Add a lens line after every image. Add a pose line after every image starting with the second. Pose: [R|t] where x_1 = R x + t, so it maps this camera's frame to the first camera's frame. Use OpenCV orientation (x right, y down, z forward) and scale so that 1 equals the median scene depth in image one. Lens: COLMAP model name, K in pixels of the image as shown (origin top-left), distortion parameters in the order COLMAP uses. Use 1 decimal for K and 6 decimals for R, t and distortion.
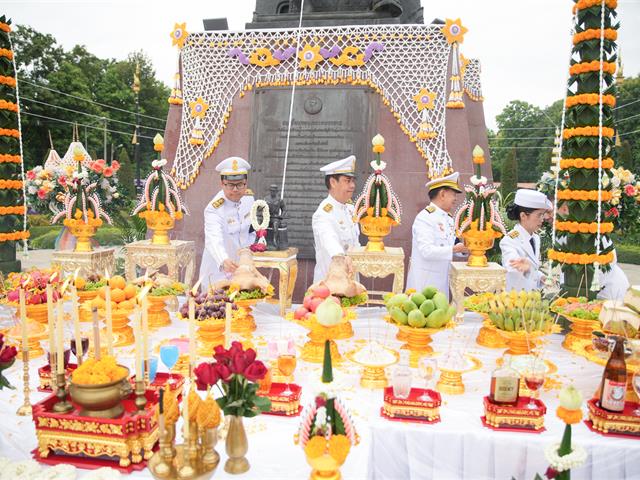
lens RADIAL K [[496.2, 0, 320.0], [0, 496.2, 240.0], [0, 0, 1]] dist [-0.043909, 0.000497]
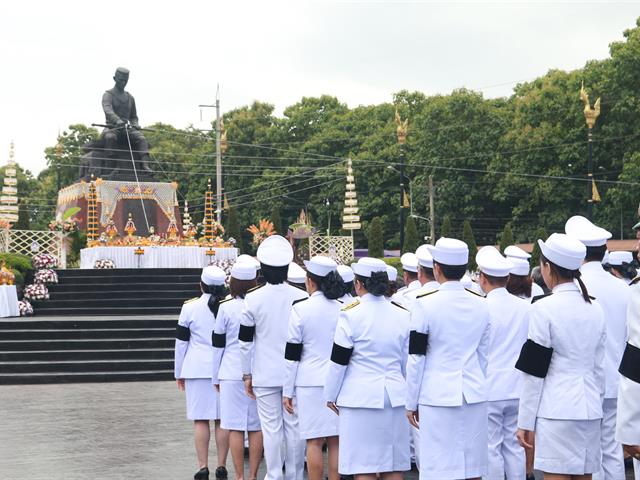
lens RADIAL K [[1115.3, 0, 320.0], [0, 1115.3, 240.0], [0, 0, 1]] dist [-0.063097, -0.068670]
pose [[0.819539, 0.005241, 0.573000, -0.223622], [0.079907, 0.989143, -0.123334, 0.067964], [-0.567425, 0.146864, 0.810222, -0.391641]]
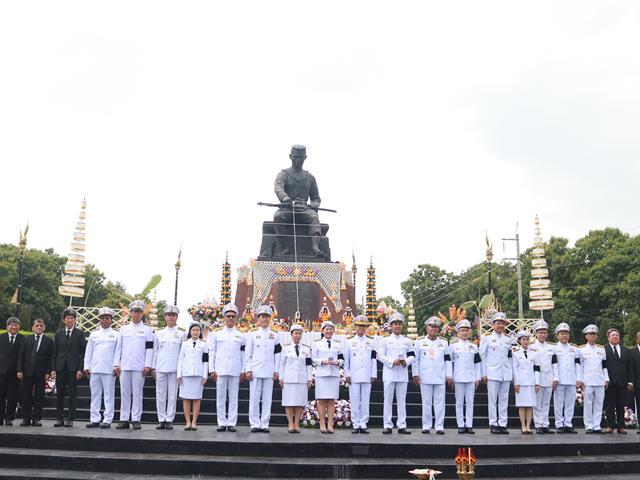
lens RADIAL K [[767.9, 0, 320.0], [0, 767.9, 240.0], [0, 0, 1]] dist [-0.095830, 0.004461]
pose [[0.975545, 0.042870, 0.215577, -0.058684], [0.021322, 0.957711, -0.286942, 0.051919], [-0.218761, 0.284522, 0.933376, -0.226941]]
